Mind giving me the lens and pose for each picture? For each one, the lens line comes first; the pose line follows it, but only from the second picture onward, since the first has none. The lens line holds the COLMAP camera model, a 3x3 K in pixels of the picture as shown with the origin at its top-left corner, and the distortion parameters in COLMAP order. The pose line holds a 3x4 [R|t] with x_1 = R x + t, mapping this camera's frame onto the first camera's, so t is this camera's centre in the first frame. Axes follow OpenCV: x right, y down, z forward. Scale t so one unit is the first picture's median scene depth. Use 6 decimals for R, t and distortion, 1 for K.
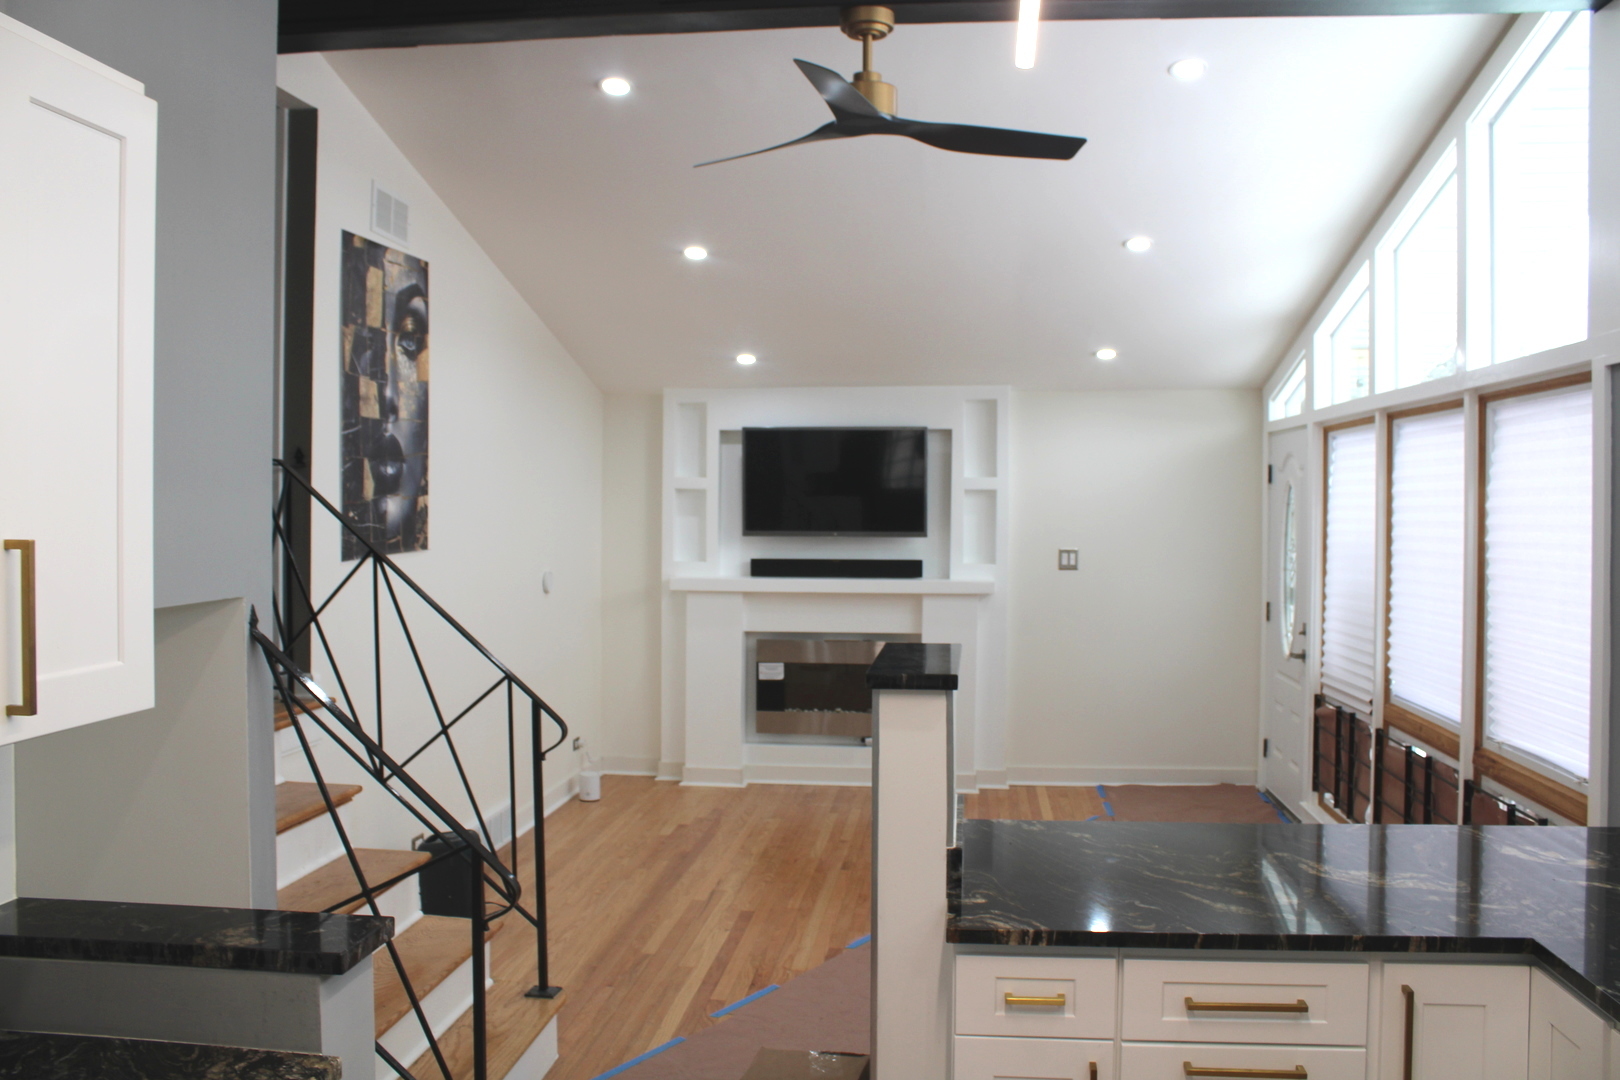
lens RADIAL K [[1336.6, 0, 810.0], [0, 1336.6, 540.0], [0, 0, 1]] dist [-0.155671, 0.131707]
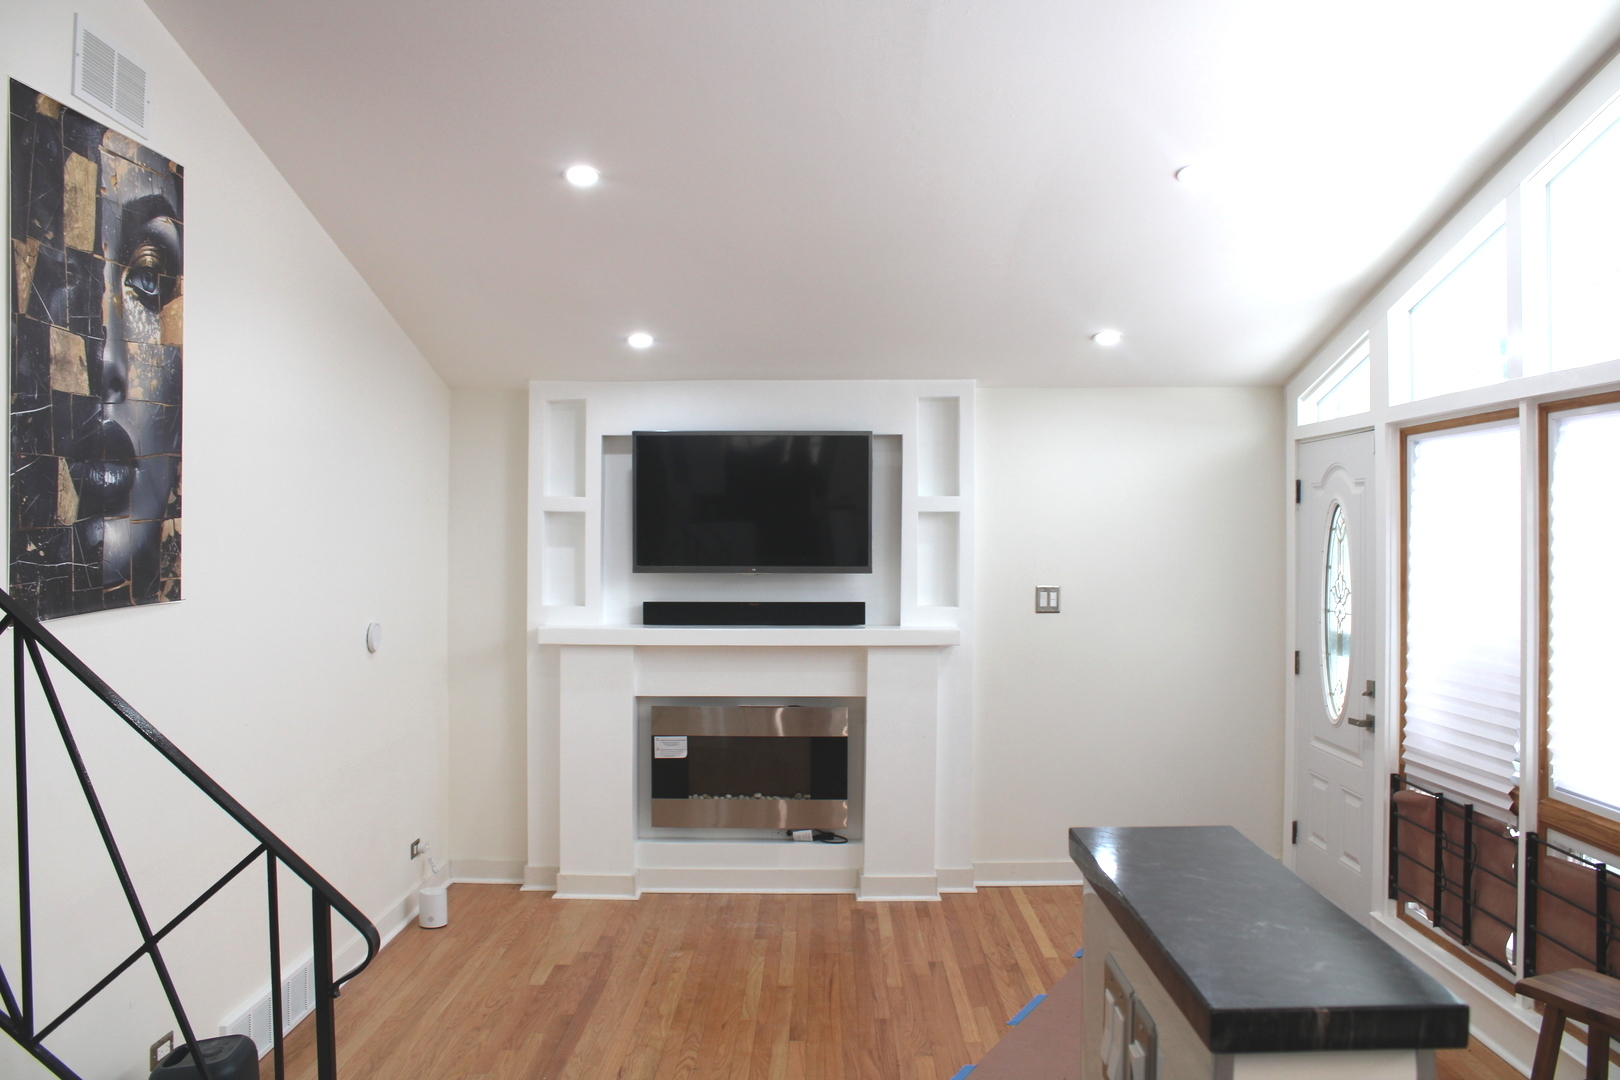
lens RADIAL K [[1336.6, 0, 810.0], [0, 1336.6, 540.0], [0, 0, 1]] dist [-0.155671, 0.131707]
pose [[0.994043, -0.003326, 0.108942, -0.036484], [0.005681, 0.999757, -0.021312, -0.005562], [-0.108844, 0.021804, 0.993820, 0.251477]]
